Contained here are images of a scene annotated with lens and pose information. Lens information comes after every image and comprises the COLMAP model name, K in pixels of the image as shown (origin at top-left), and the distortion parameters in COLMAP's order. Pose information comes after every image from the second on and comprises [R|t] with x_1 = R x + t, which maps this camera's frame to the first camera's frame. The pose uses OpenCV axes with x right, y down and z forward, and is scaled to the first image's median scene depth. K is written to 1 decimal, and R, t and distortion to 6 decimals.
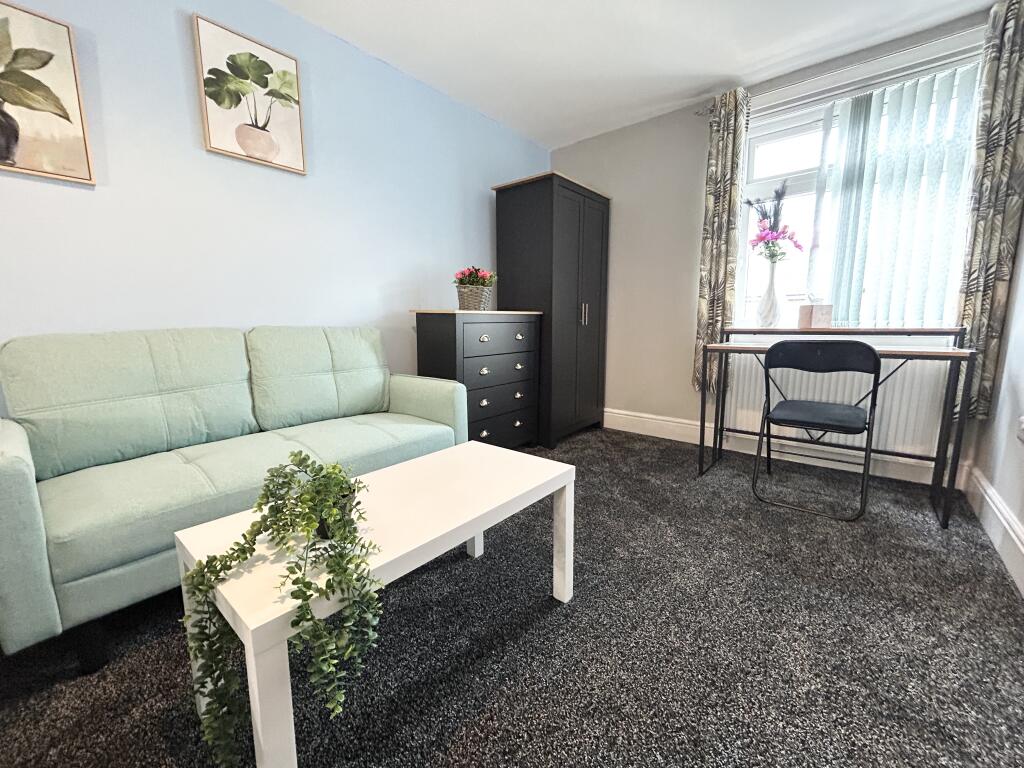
lens RADIAL K [[414.6, 0, 514.8], [0, 414.6, 385.8], [0, 0, 1]] dist [-0.000637, 0.001098]
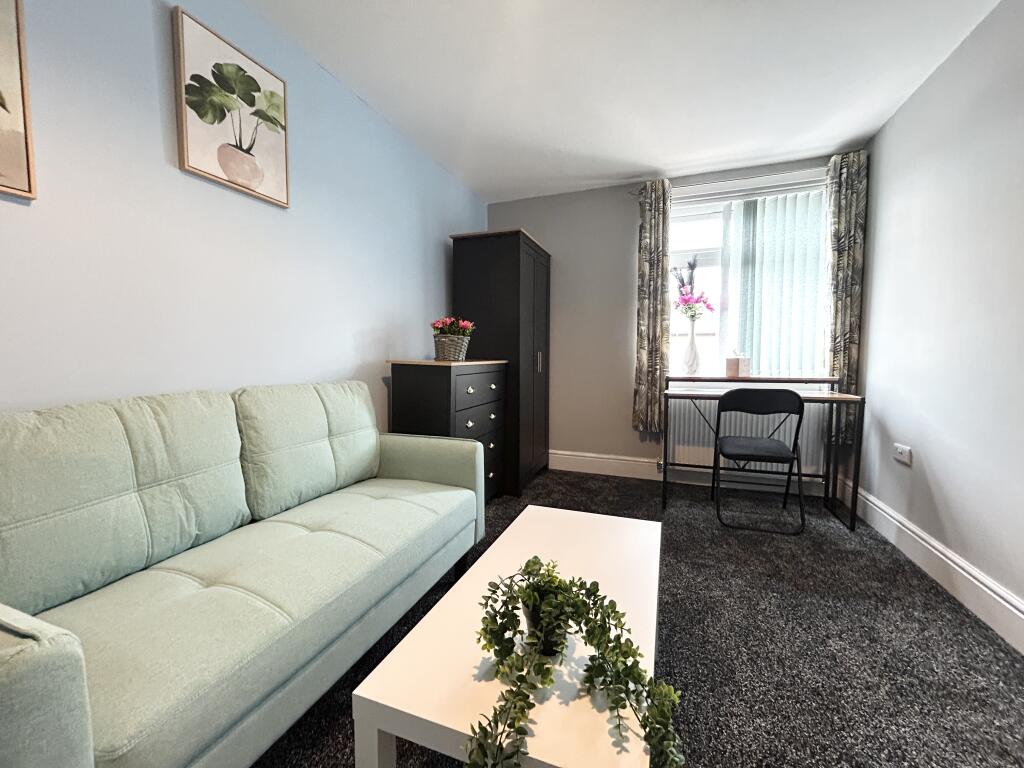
lens RADIAL K [[414.6, 0, 512.5], [0, 414.6, 384.9], [0, 0, 1]] dist [-0.000637, 0.001098]
pose [[0.944020, -0.017620, 0.329416, -0.352063], [0.044997, 0.996117, -0.075671, -0.057499], [-0.326804, 0.086258, 0.941148, 0.069830]]
